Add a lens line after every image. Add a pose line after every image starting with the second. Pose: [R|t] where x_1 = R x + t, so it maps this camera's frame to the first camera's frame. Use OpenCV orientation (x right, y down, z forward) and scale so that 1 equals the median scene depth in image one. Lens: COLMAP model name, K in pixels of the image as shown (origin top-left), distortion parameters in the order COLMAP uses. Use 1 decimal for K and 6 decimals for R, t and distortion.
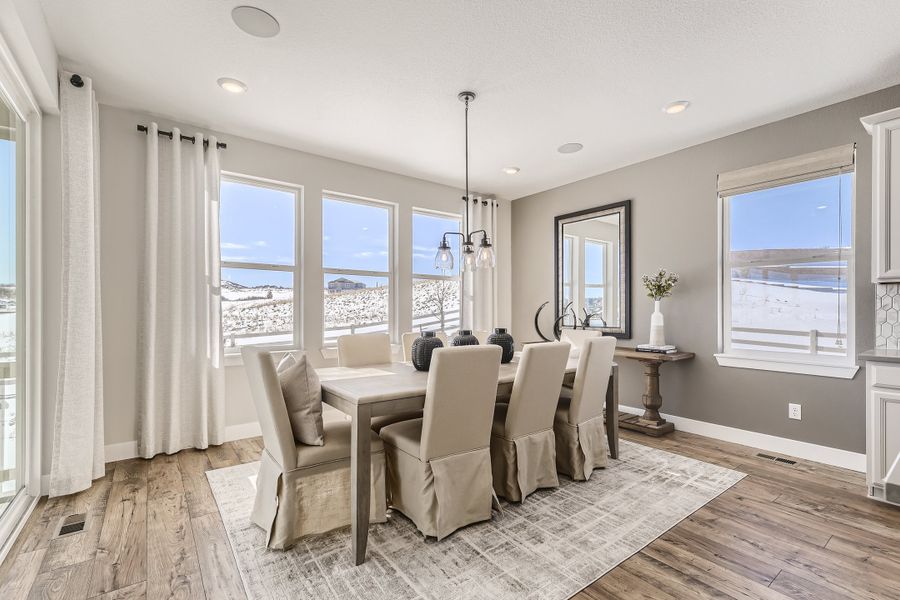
lens RADIAL K [[397.0, 0, 455.6], [0, 397.0, 306.2], [0, 0, 1]] dist [0.014945, 0.000010]
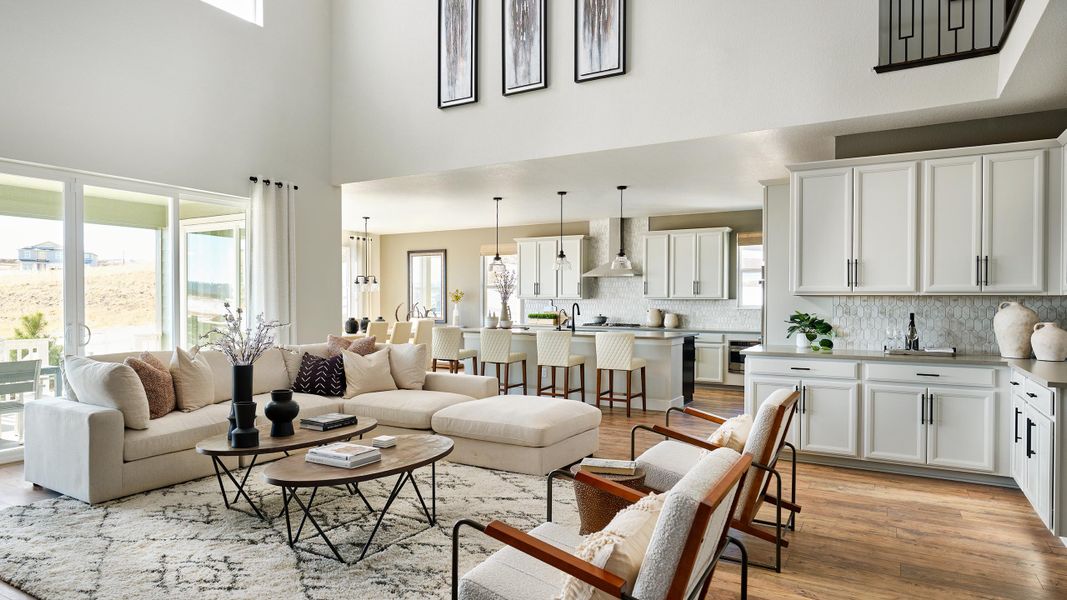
lens RADIAL K [[637.7, 0, 501.7], [0, 637.7, 305.7], [0, 0, 1]] dist [0.001352, -0.000548]
pose [[0.932952, -0.003352, 0.359985, -0.388307], [-0.003558, 0.999822, 0.018531, -0.058135], [-0.359983, -0.018569, 0.932774, -1.849645]]
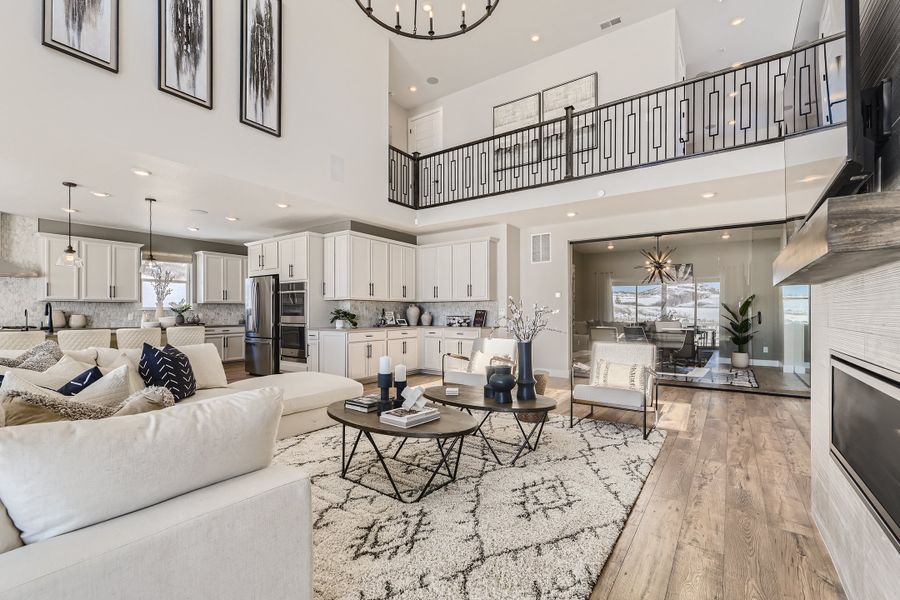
lens RADIAL K [[397.0, 0, 455.6], [0, 397.0, 306.2], [0, 0, 1]] dist [0.014945, 0.000010]
pose [[-0.307204, 0.009860, 0.951593, -0.959481], [-0.010880, 0.999845, -0.013872, -0.012543], [-0.951582, -0.014615, -0.307049, -0.773527]]
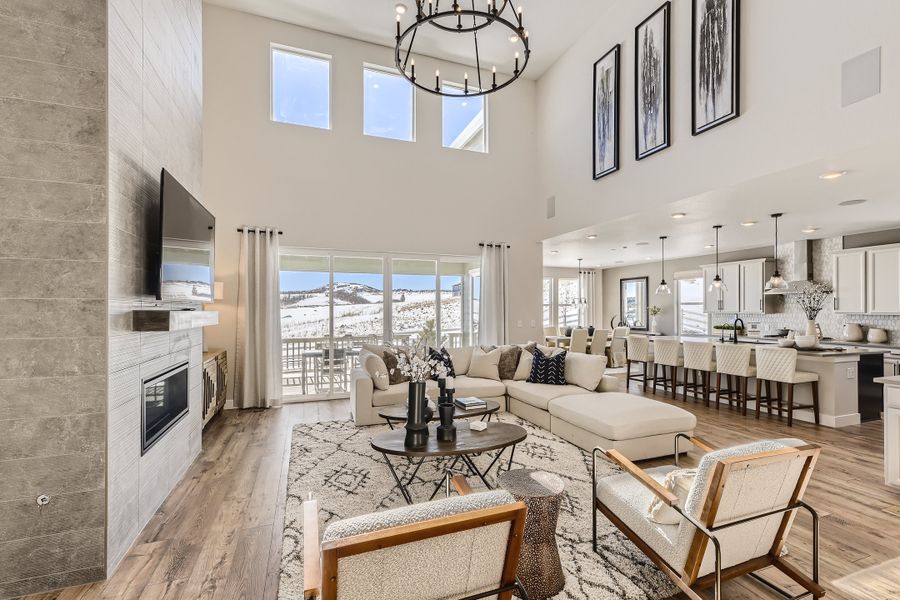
lens RADIAL K [[397.0, 0, 455.6], [0, 397.0, 306.2], [0, 0, 1]] dist [0.014945, 0.000010]
pose [[0.958694, -0.008570, -0.284311, -0.017481], [0.008785, 0.999961, -0.000520, -0.084800], [0.284304, -0.001999, 0.958732, -1.766557]]
